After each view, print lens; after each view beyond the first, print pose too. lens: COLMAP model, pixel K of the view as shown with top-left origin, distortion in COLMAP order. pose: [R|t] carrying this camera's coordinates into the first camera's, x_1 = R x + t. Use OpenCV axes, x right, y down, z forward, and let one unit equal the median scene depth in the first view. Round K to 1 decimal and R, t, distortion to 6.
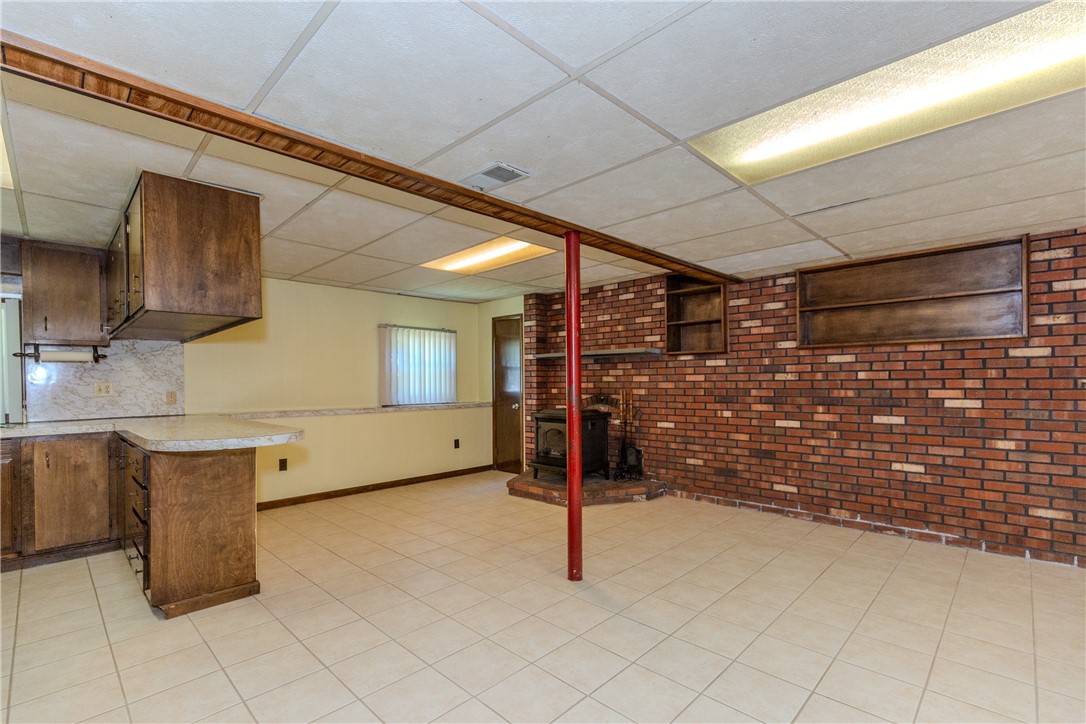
lens RADIAL K [[489.2, 0, 540.5], [0, 489.2, 374.5], [0, 0, 1]] dist [0.009241, -0.000228]
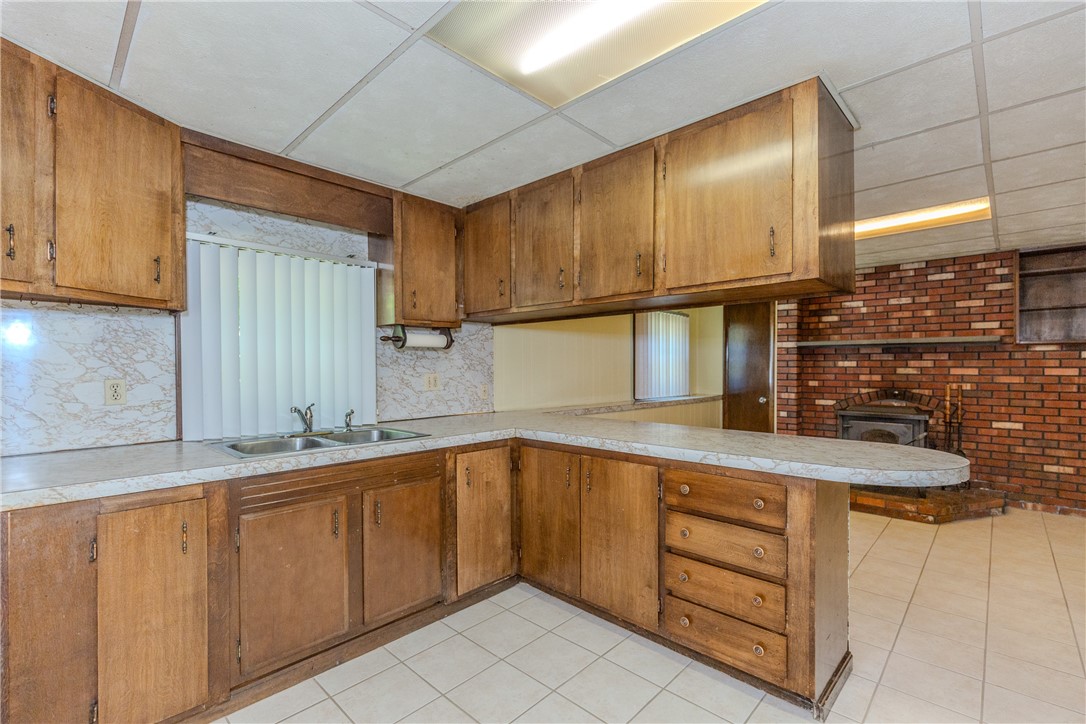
lens RADIAL K [[485.8, 0, 544.6], [0, 485.8, 360.7], [0, 0, 1]] dist [0.002764, -0.000469]
pose [[0.999817, 0.008173, 0.017311, -0.561946], [-0.008201, 0.999965, 0.001527, -0.005816], [-0.017298, -0.001669, 0.999849, 0.152329]]
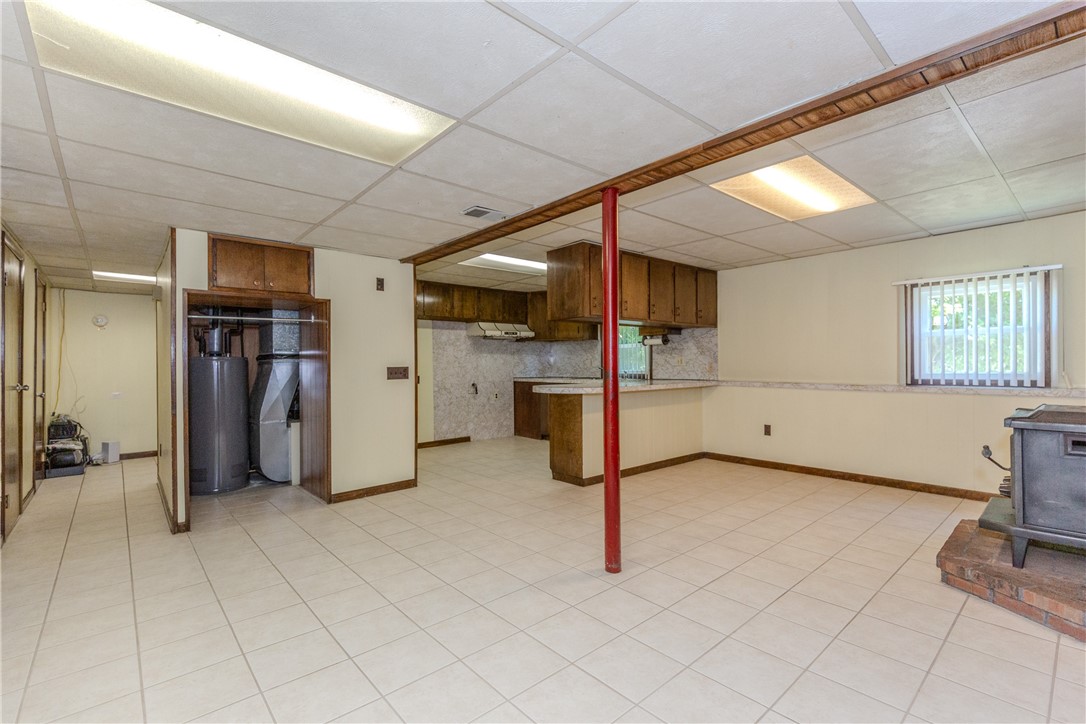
lens RADIAL K [[485.8, 0, 544.6], [0, 485.8, 360.7], [0, 0, 1]] dist [0.002764, -0.000469]
pose [[-0.064845, 0.002905, -0.997891, 0.562127], [0.026347, 0.999652, 0.001198, 0.012164], [0.997547, -0.026214, -0.064899, 0.538231]]
